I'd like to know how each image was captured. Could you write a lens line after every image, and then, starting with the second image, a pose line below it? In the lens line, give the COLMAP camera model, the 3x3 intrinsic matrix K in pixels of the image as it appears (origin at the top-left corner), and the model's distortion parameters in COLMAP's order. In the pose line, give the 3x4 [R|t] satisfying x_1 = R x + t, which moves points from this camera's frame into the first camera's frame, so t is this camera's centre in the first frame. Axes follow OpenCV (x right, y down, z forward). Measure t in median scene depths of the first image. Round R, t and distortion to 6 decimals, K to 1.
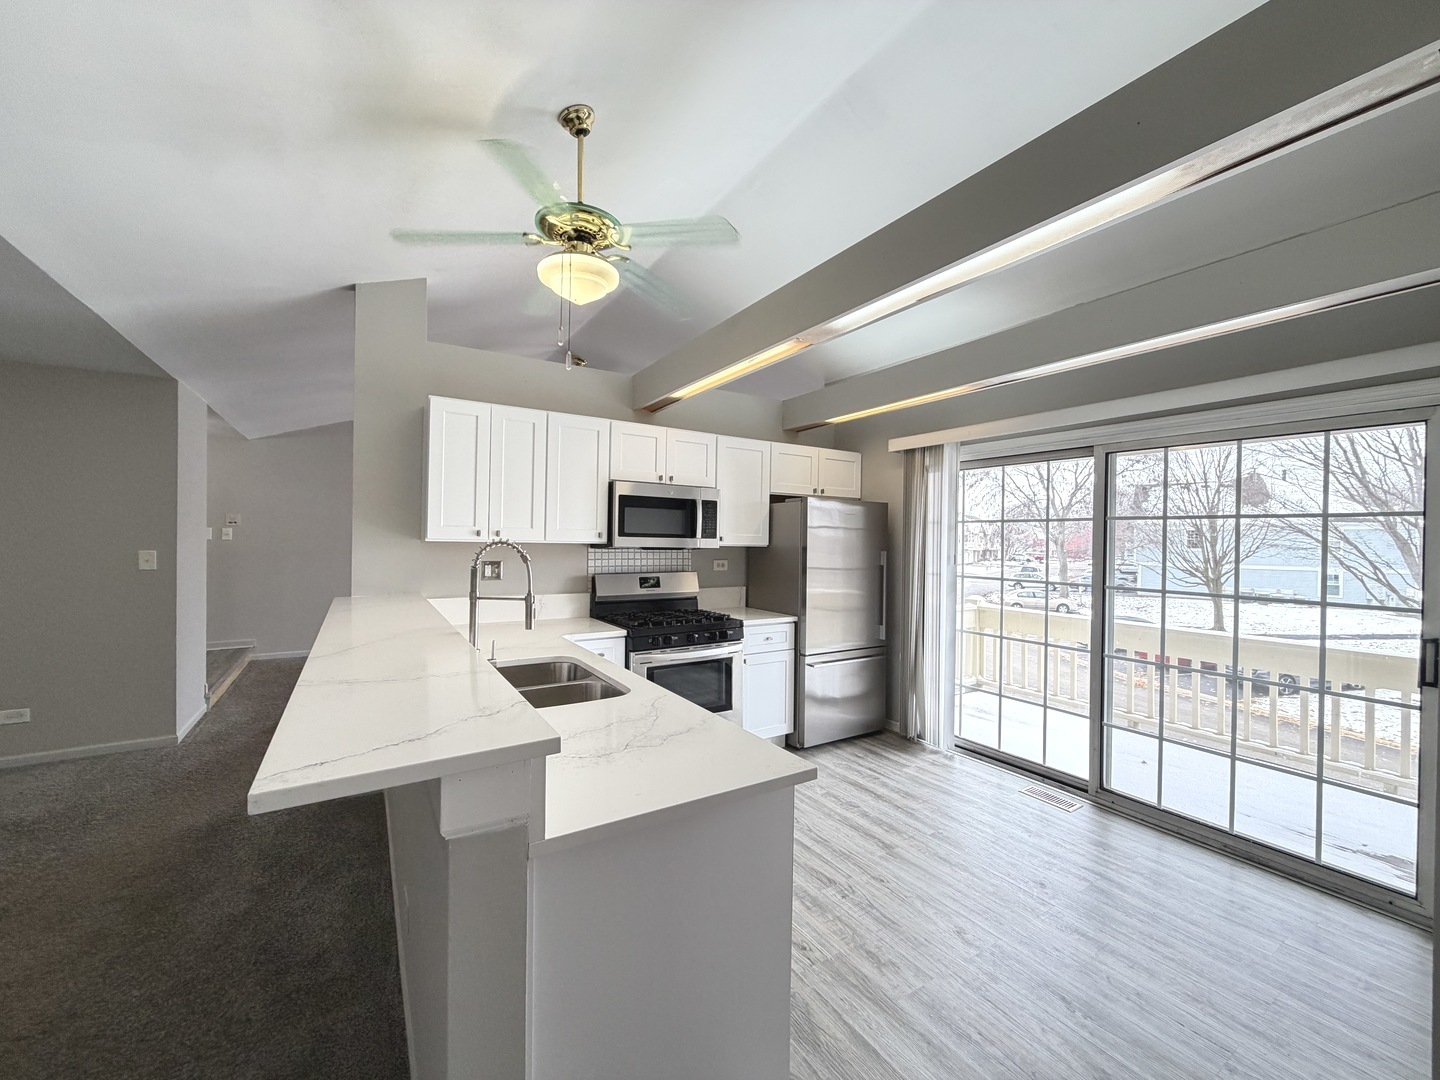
lens RADIAL K [[574.9, 0, 718.4], [0, 574.9, 538.1], [0, 0, 1]] dist [0.000659, 0.000268]
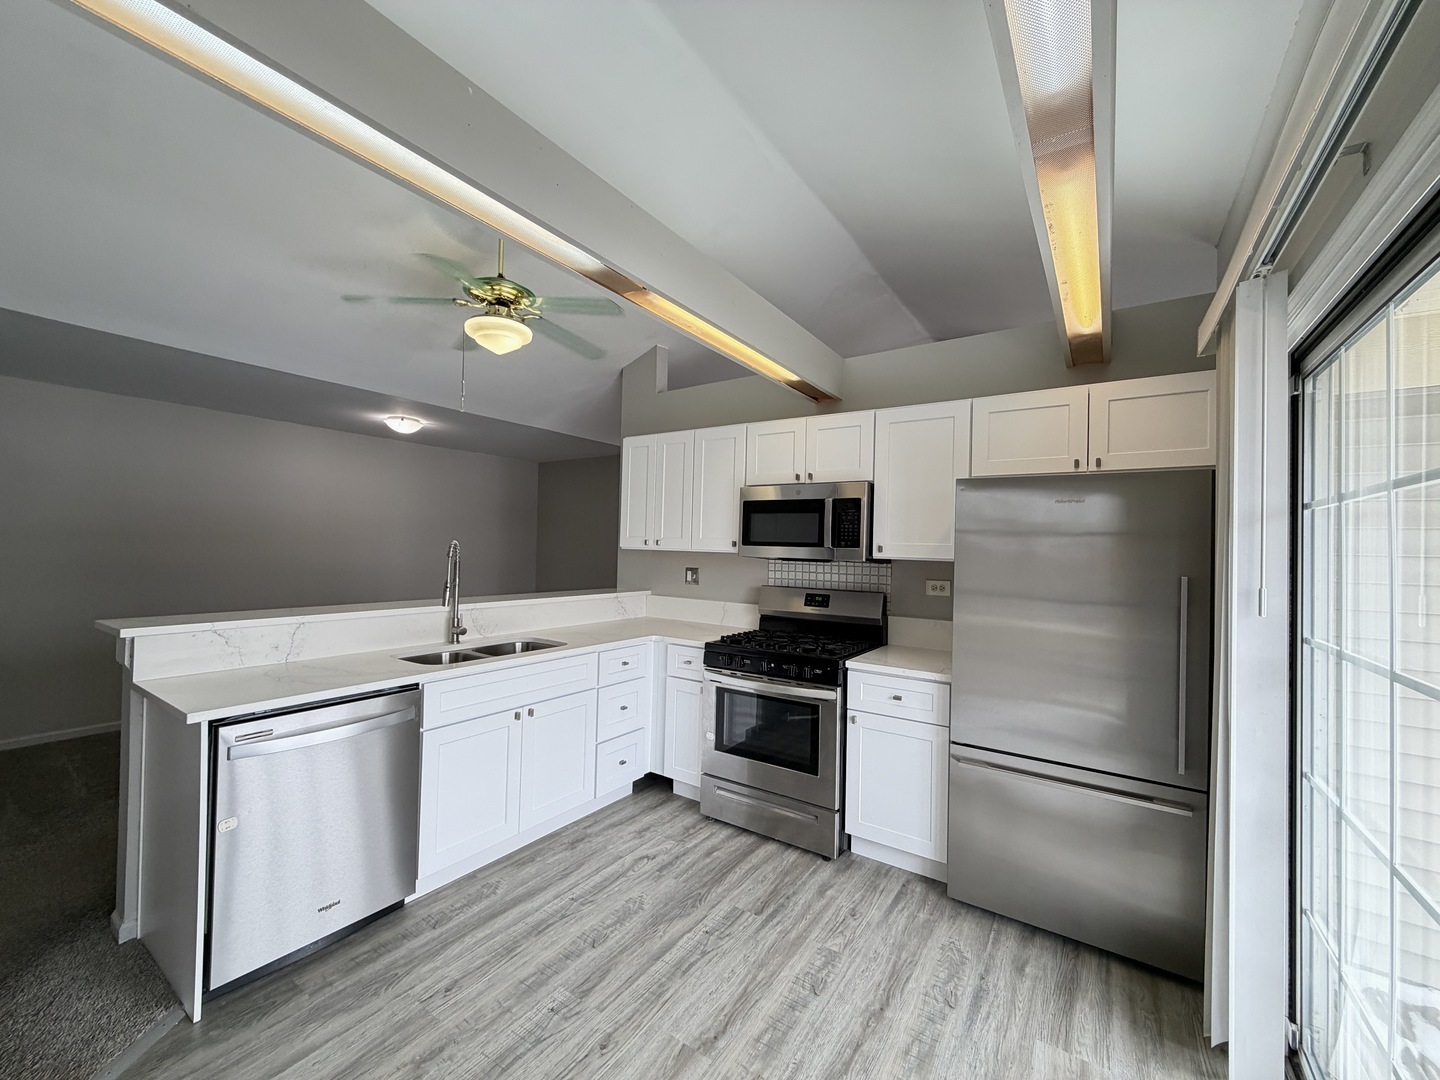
lens RADIAL K [[574.9, 0, 718.4], [0, 574.9, 538.1], [0, 0, 1]] dist [0.000659, 0.000268]
pose [[0.404238, -0.019976, -0.914436, 0.629262], [-0.017563, 0.999408, -0.029596, 0.013197], [0.914485, 0.028024, 0.403648, 0.544704]]
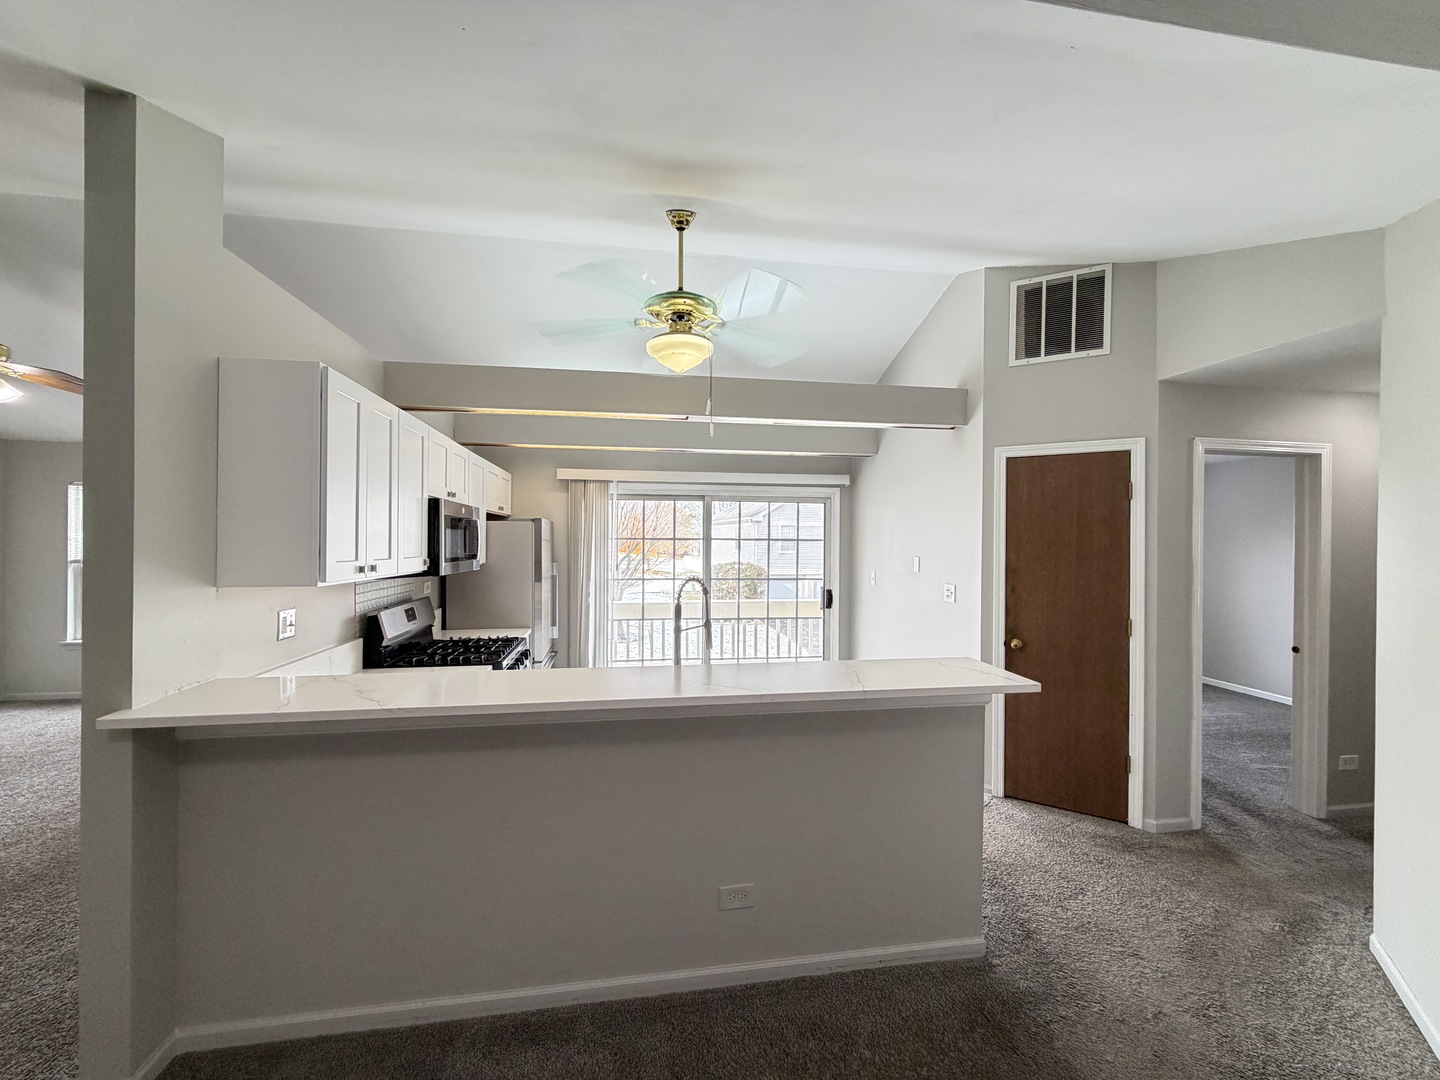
lens RADIAL K [[574.9, 0, 718.4], [0, 574.9, 538.1], [0, 0, 1]] dist [0.000659, 0.000268]
pose [[0.387790, -0.009562, 0.921698, -0.754849], [-0.000084, 0.999946, 0.010409, -0.045846], [-0.921748, -0.004114, 0.387768, 0.270518]]
